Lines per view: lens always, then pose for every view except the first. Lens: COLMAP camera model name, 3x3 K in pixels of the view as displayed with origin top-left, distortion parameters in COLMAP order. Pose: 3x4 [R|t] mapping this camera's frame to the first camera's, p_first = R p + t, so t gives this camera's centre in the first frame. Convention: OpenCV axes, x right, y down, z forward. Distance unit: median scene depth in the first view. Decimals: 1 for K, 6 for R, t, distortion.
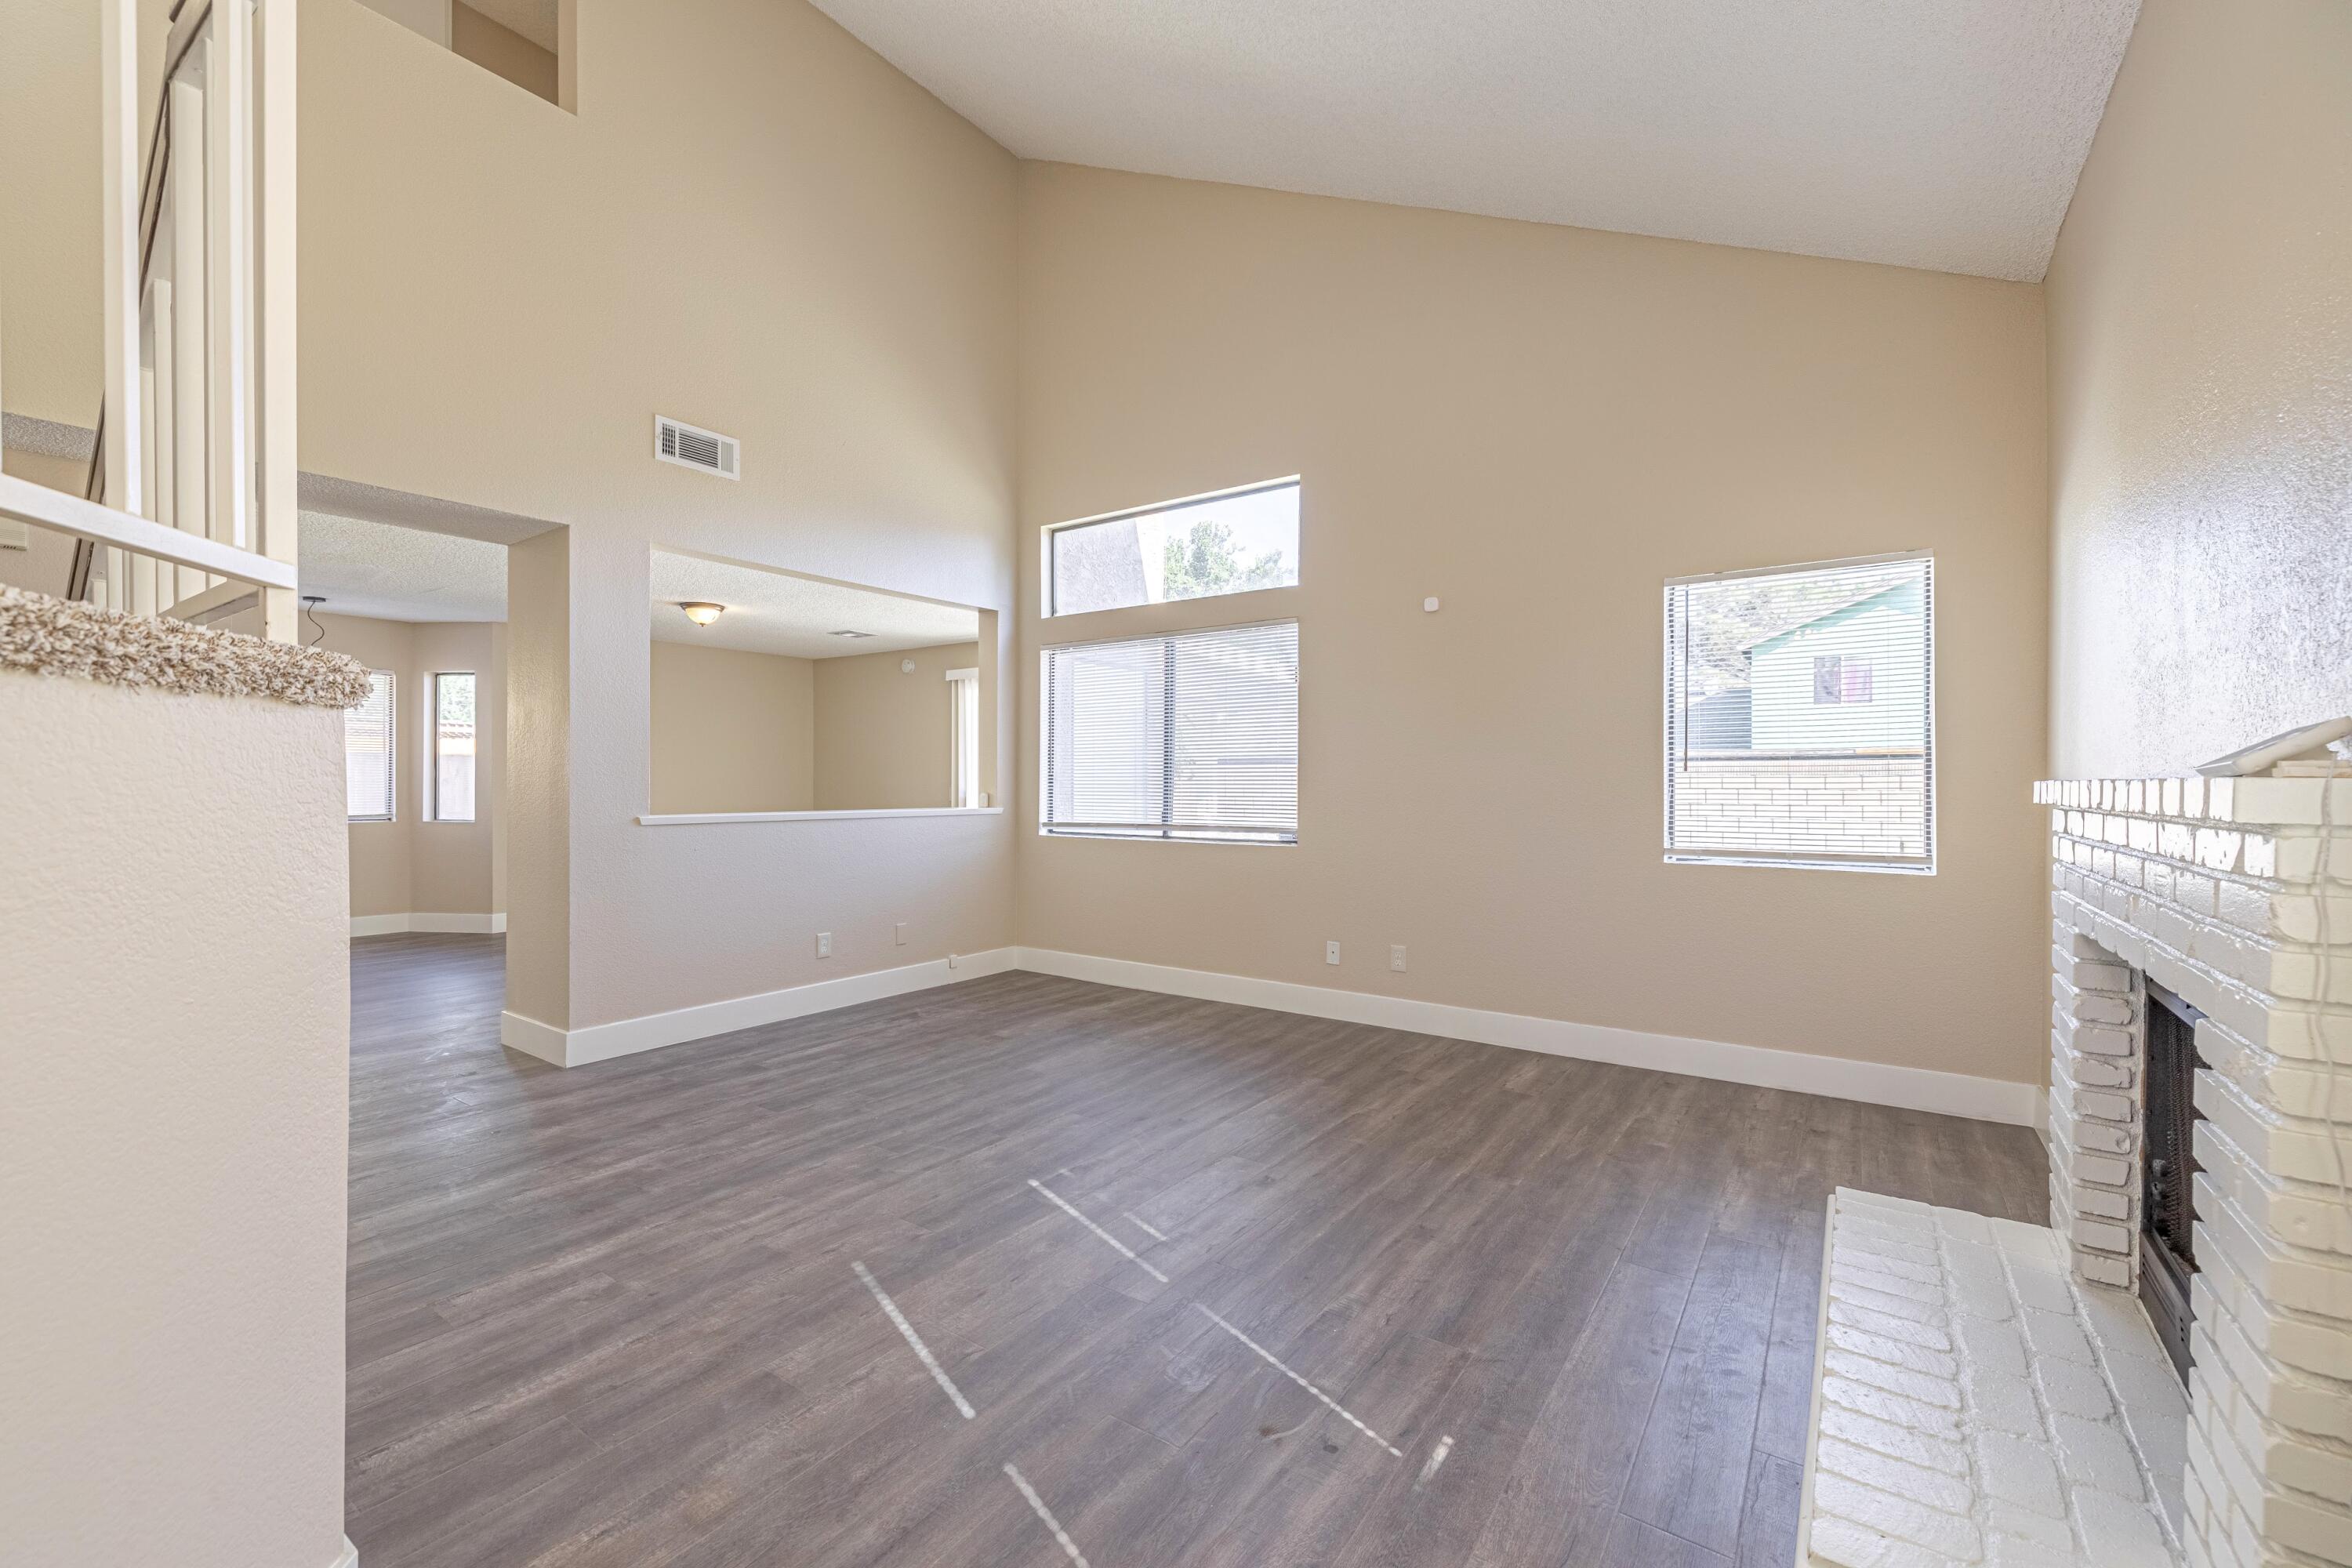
lens RADIAL K [[972.8, 0, 1158.2], [0, 972.8, 786.8], [0, 0, 1]] dist [-0.003107, -0.000473]
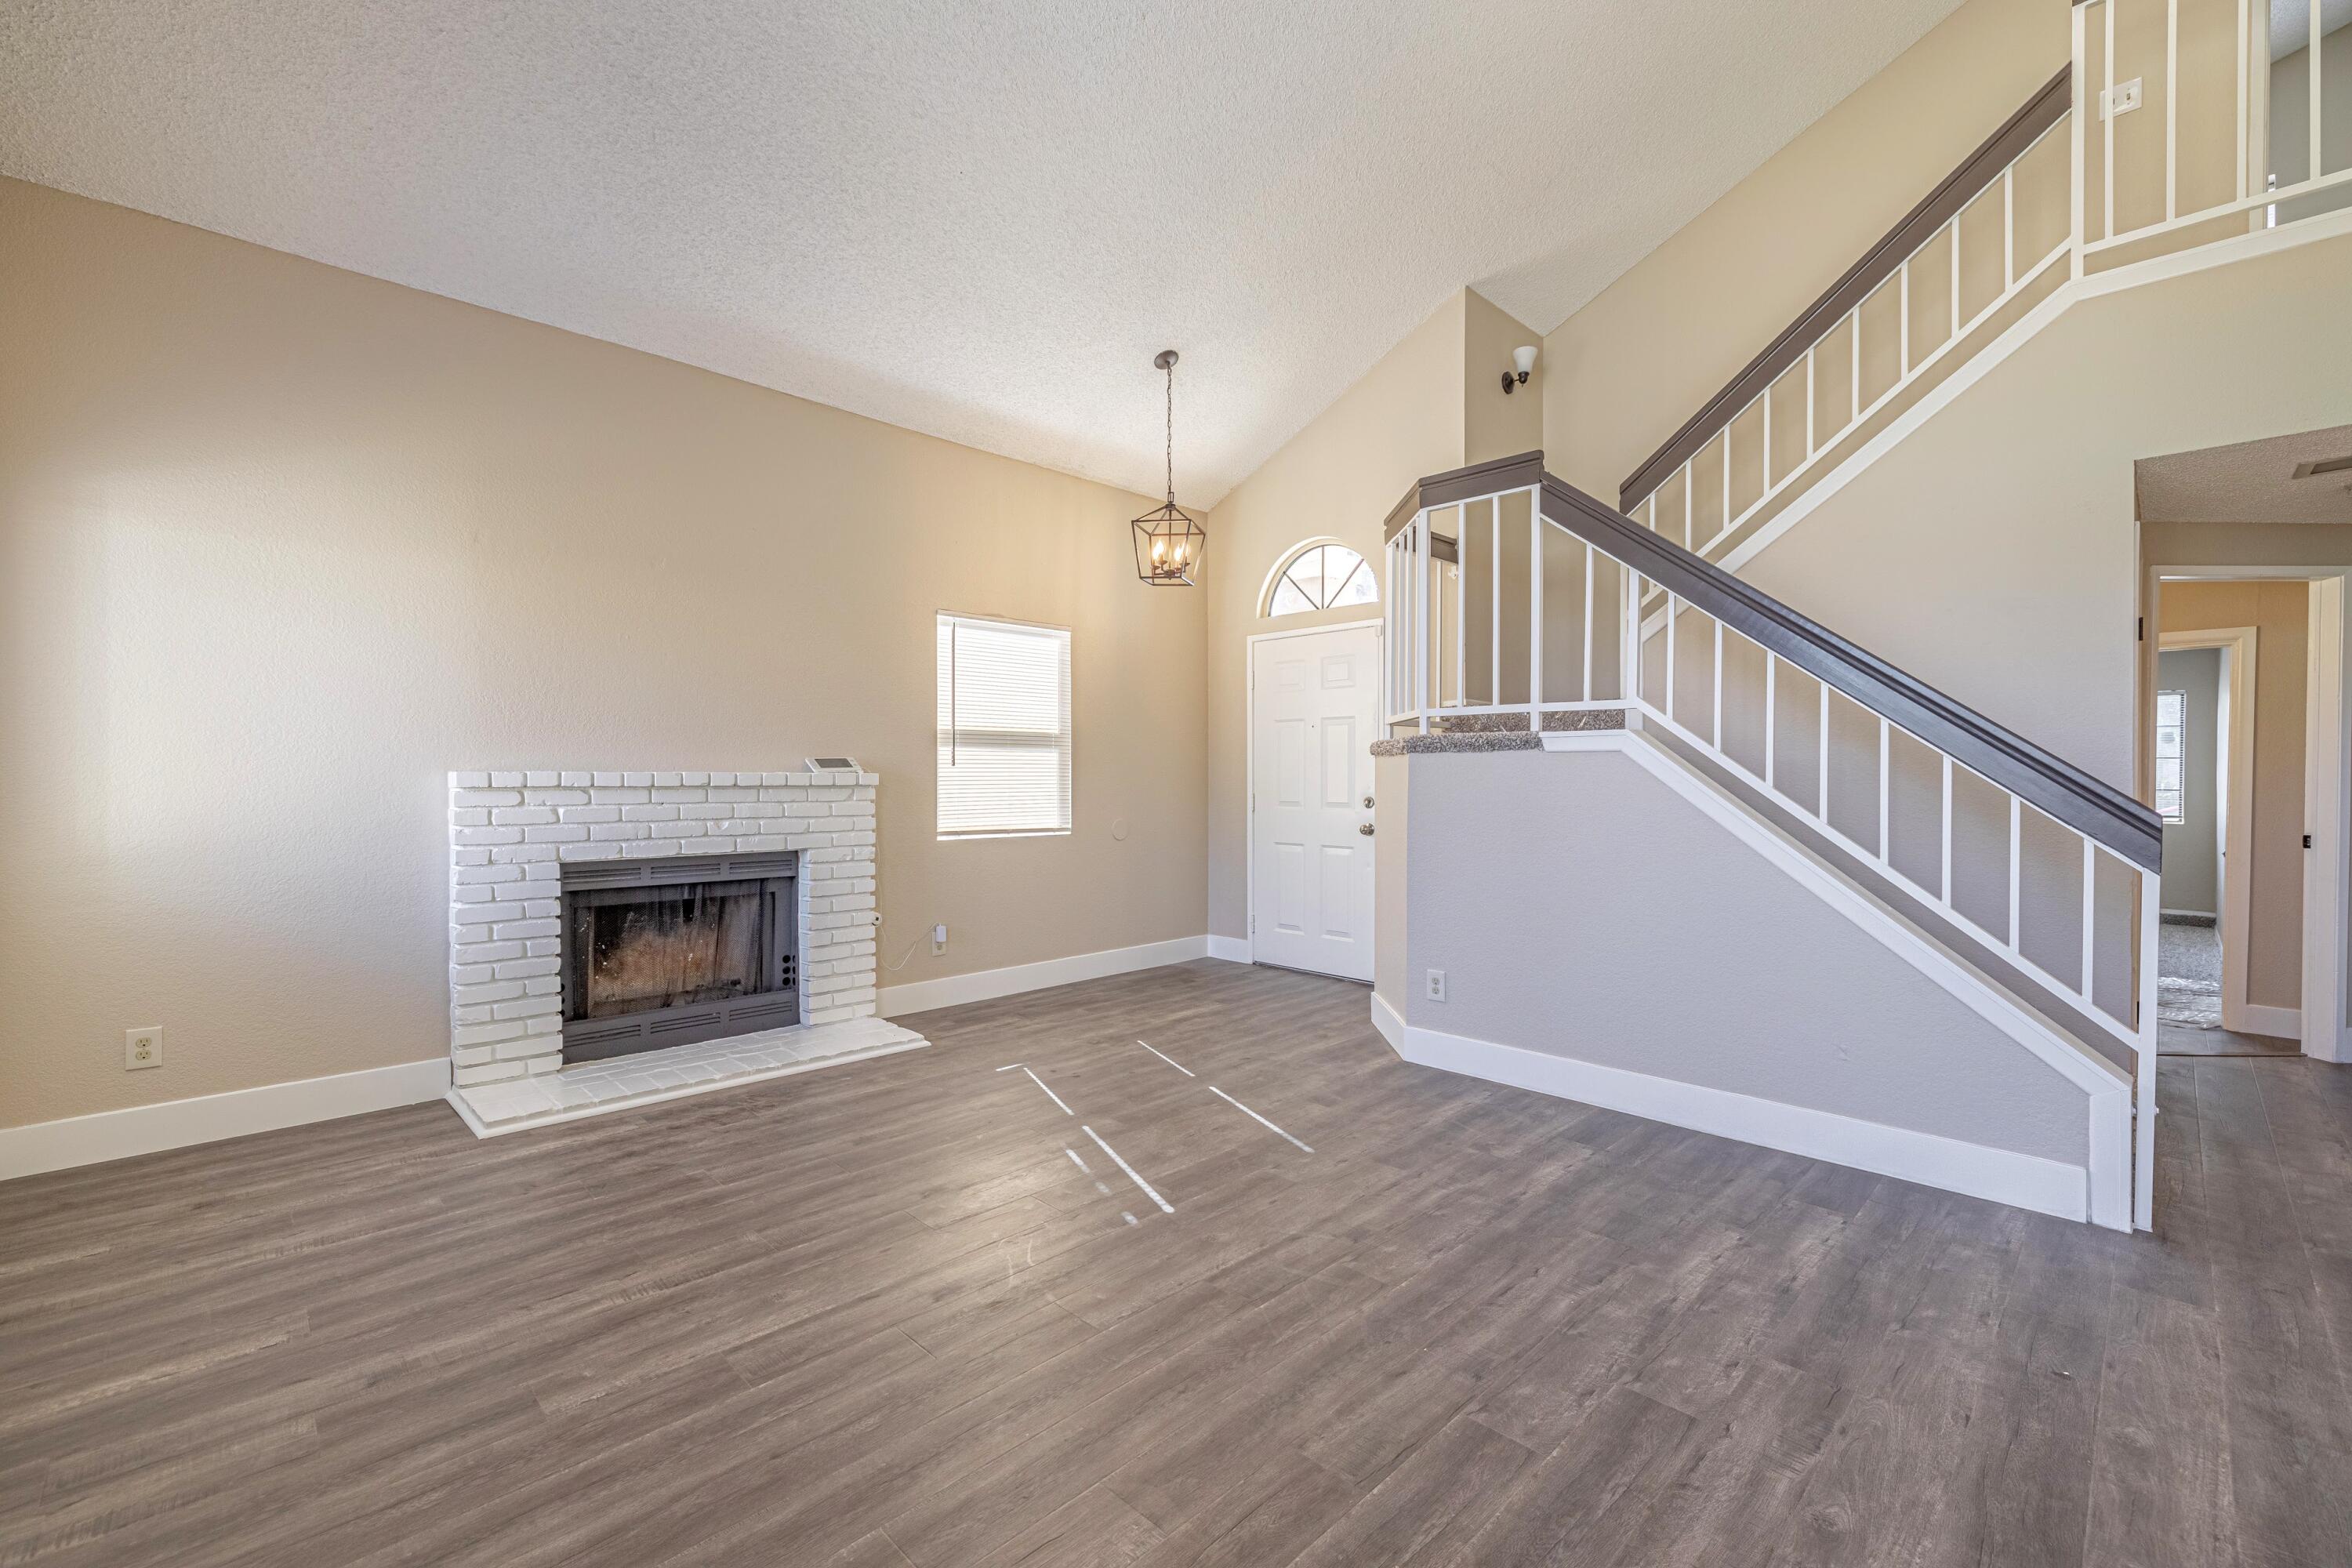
lens RADIAL K [[972.8, 0, 1158.2], [0, 972.8, 786.8], [0, 0, 1]] dist [-0.003107, -0.000473]
pose [[-0.983933, -0.007331, 0.178387, -0.259757], [-0.004650, 0.999870, 0.015442, -0.007323], [-0.178477, 0.014364, -0.983839, 1.784378]]
